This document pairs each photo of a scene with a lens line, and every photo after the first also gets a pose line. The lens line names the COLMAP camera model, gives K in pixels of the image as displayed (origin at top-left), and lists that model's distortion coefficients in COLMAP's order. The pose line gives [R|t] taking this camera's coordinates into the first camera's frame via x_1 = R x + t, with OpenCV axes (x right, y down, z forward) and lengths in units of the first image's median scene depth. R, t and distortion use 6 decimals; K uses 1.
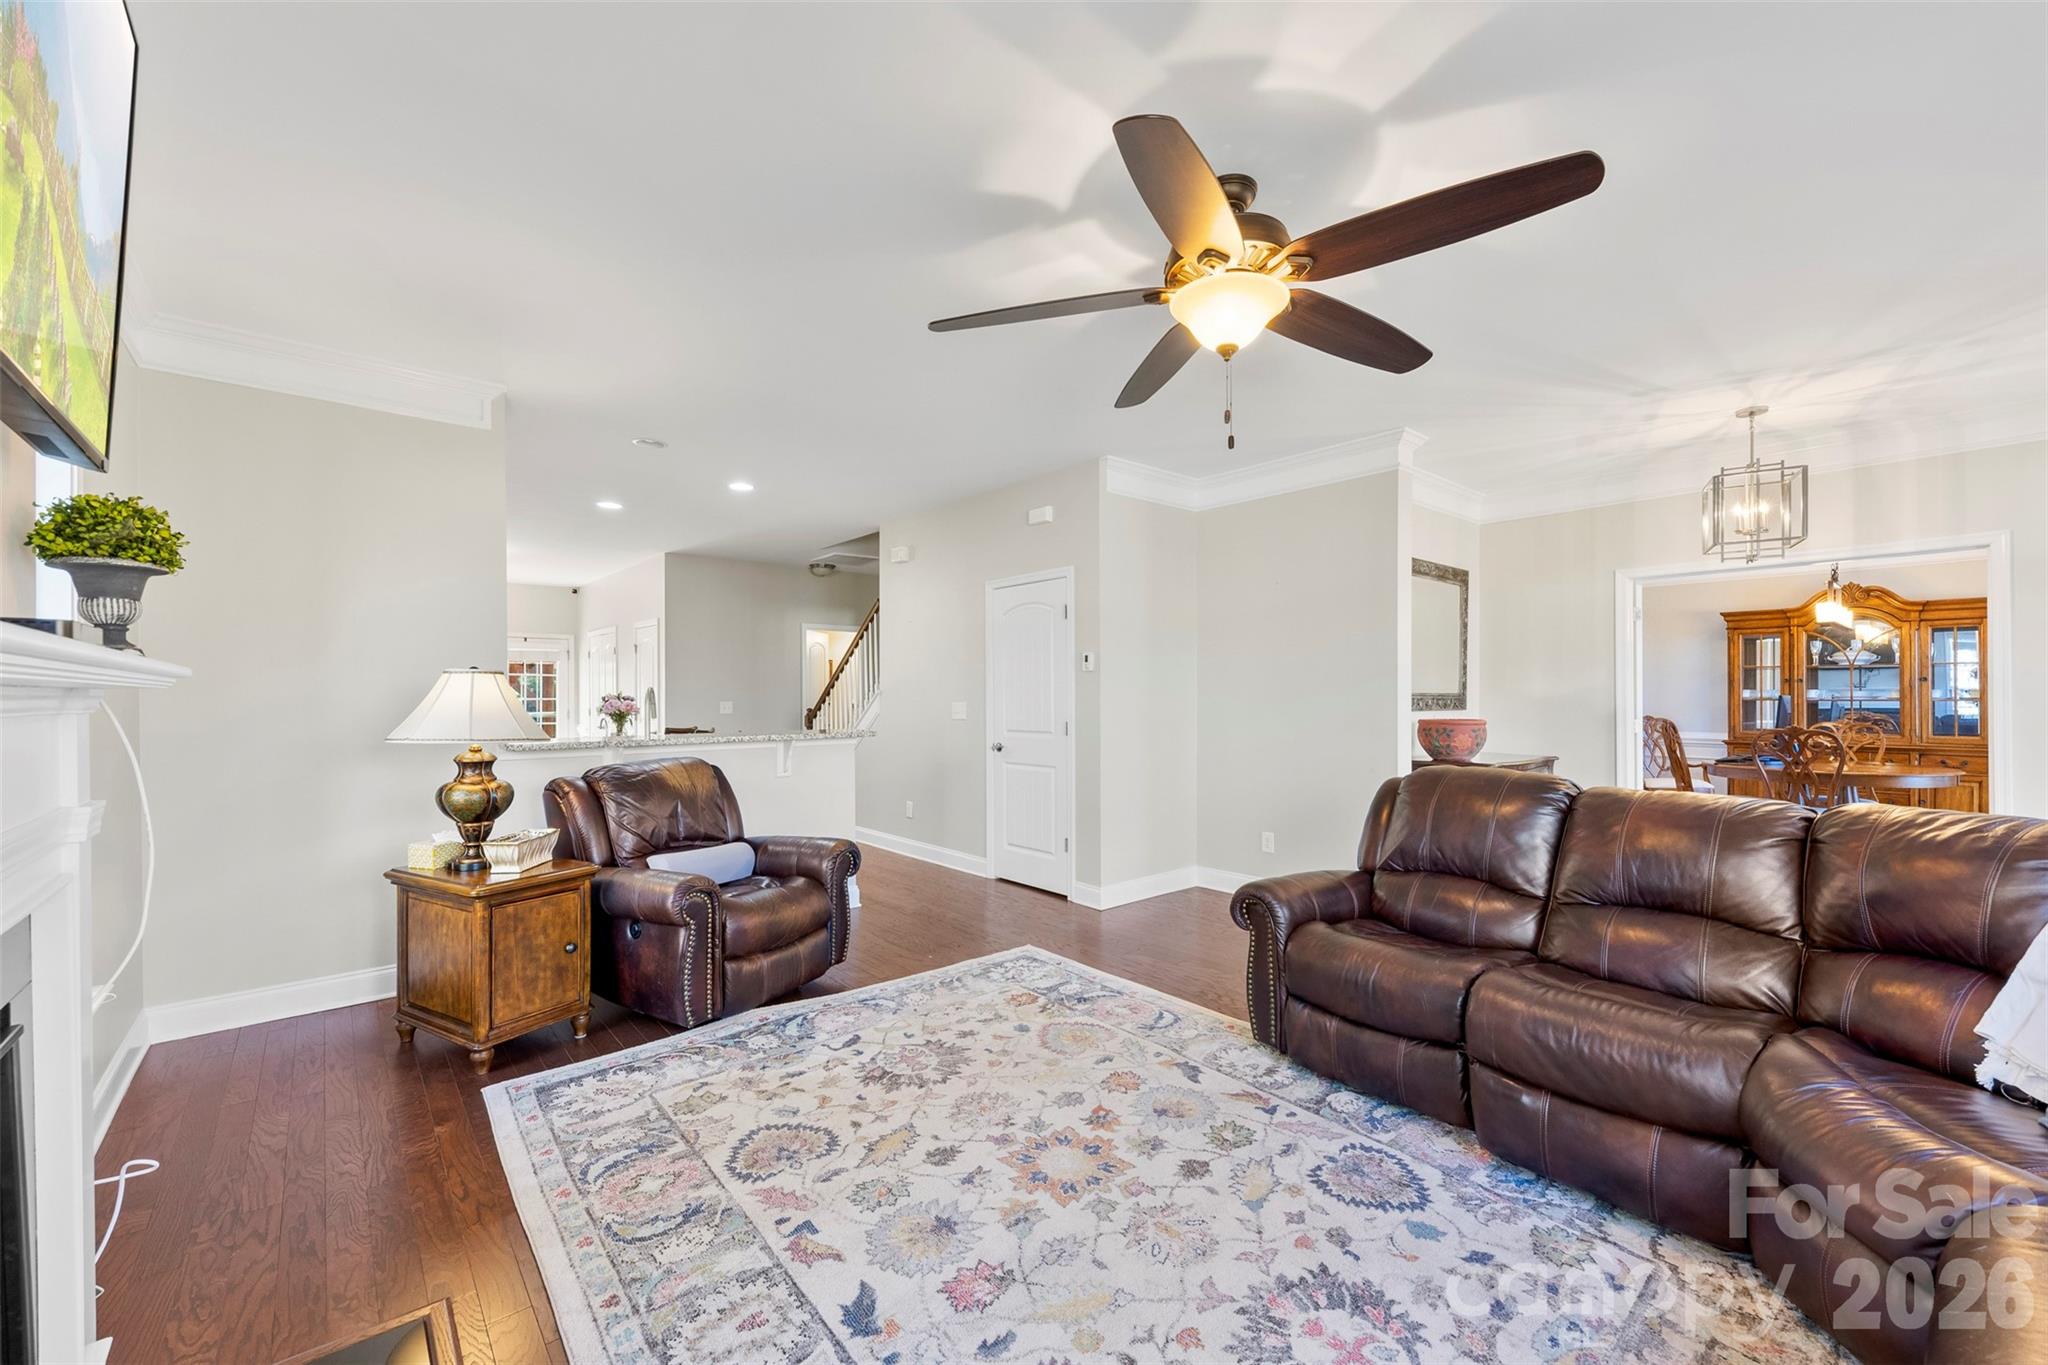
lens RADIAL K [[815.1, 0, 1013.6], [0, 815.1, 687.8], [0, 0, 1]] dist [-0.001258, -0.000756]
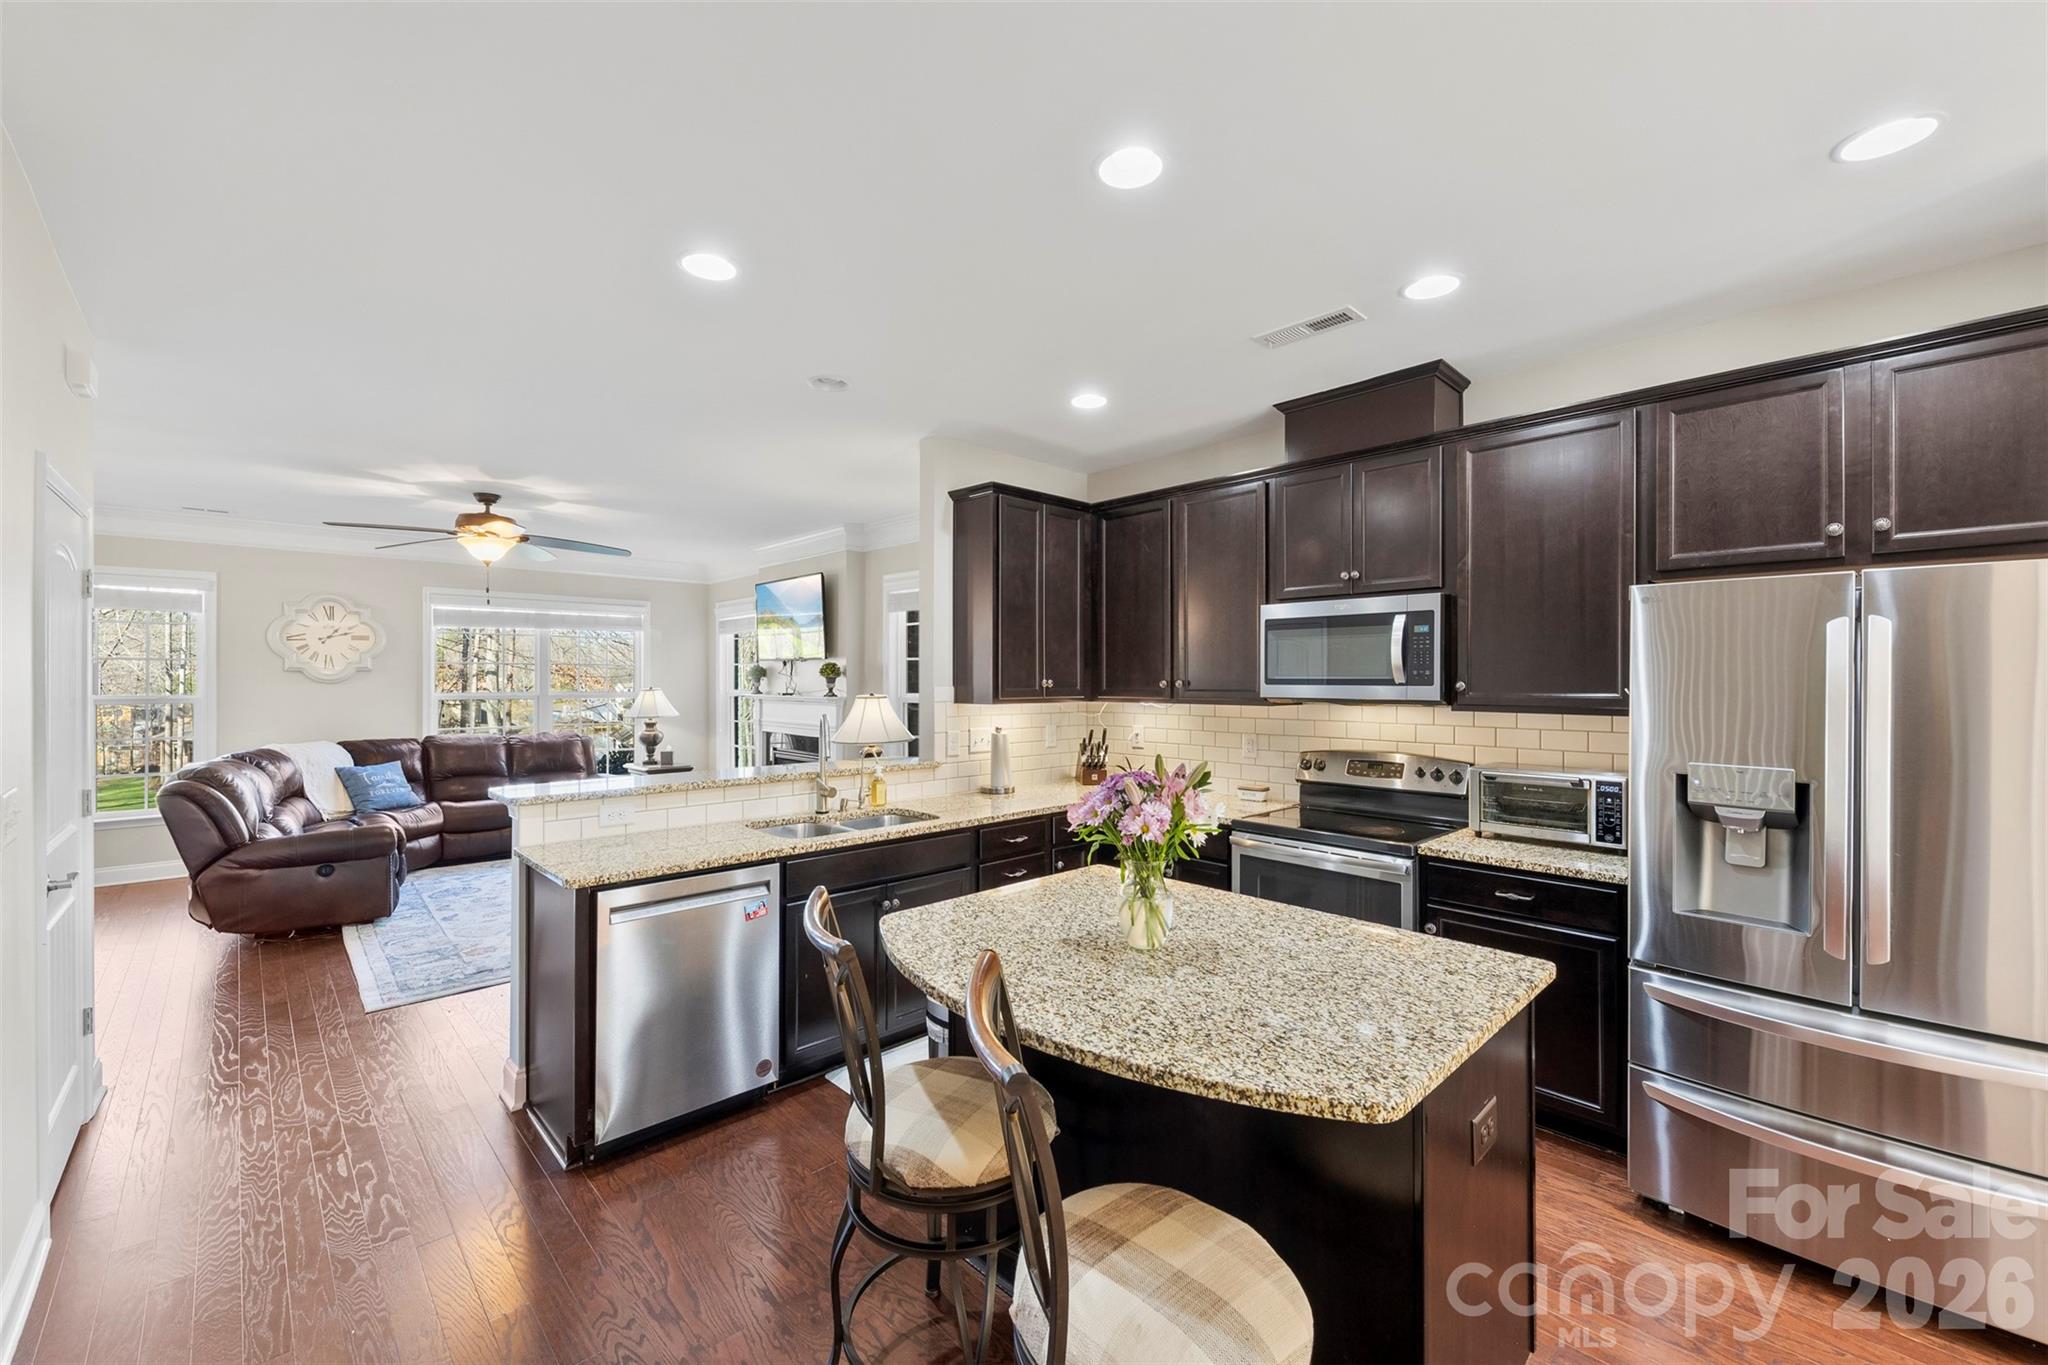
lens RADIAL K [[815.1, 0, 1015.8], [0, 815.1, 676.7], [0, 0, 1]] dist [-0.001258, -0.000756]
pose [[-0.997515, 0.003456, -0.070367, -1.161993], [0.004091, 0.999952, -0.008880, -0.058129], [0.070333, -0.009146, -0.997482, 3.662670]]
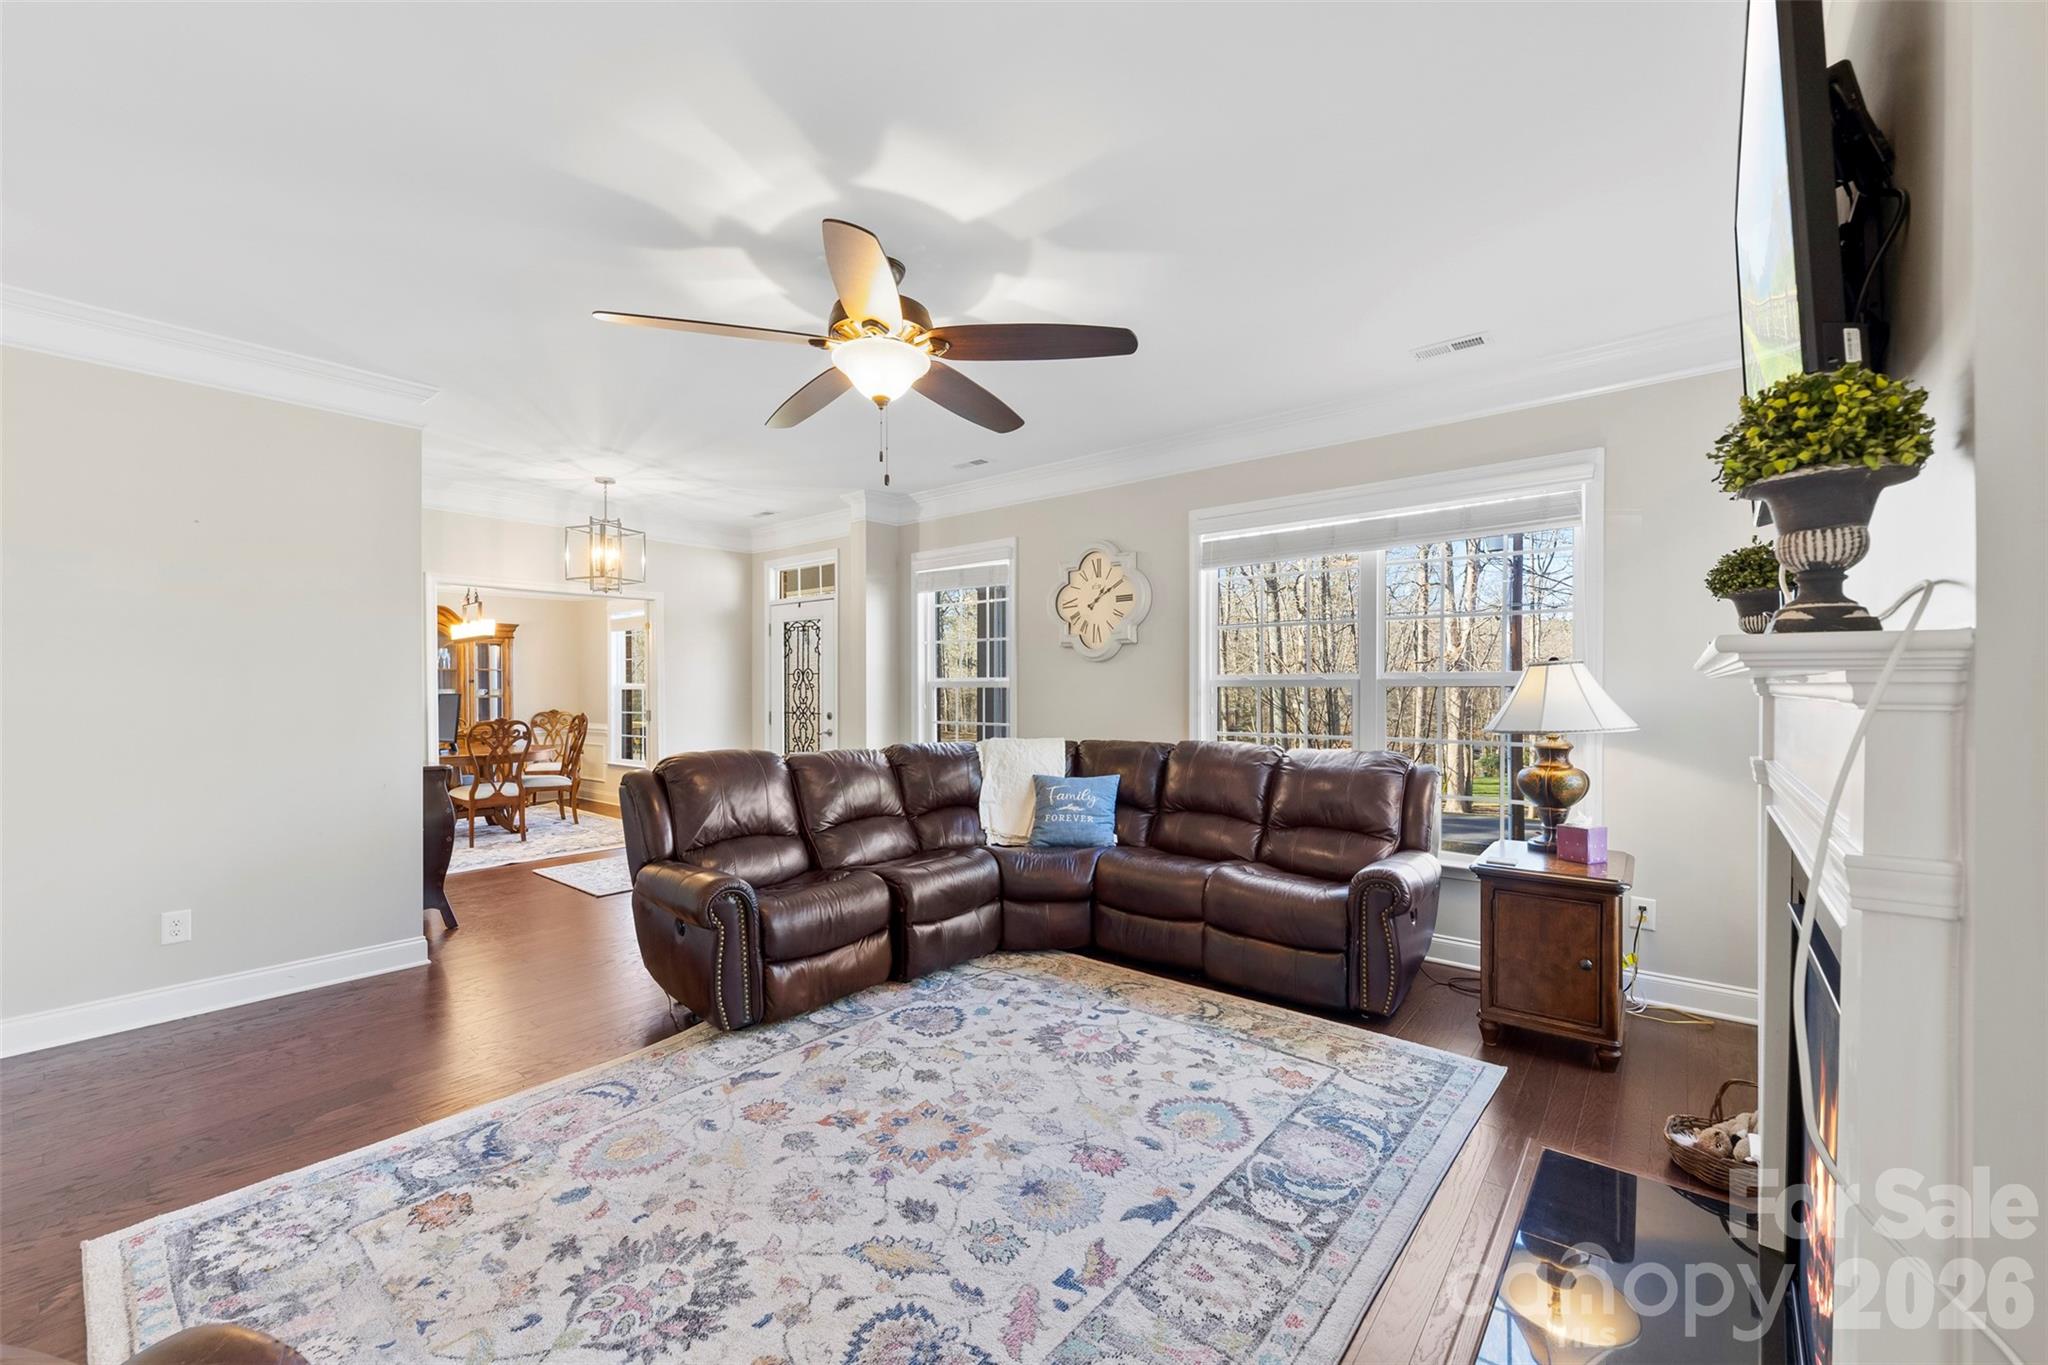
lens RADIAL K [[815.1, 0, 1034.5], [0, 815.1, 683.6], [0, 0, 1]] dist [-0.001258, -0.000756]
pose [[-0.204689, 0.009234, 0.978783, -1.017796], [-0.001994, 0.999949, -0.009851, 0.012884], [-0.978825, -0.003968, -0.204660, 1.097650]]
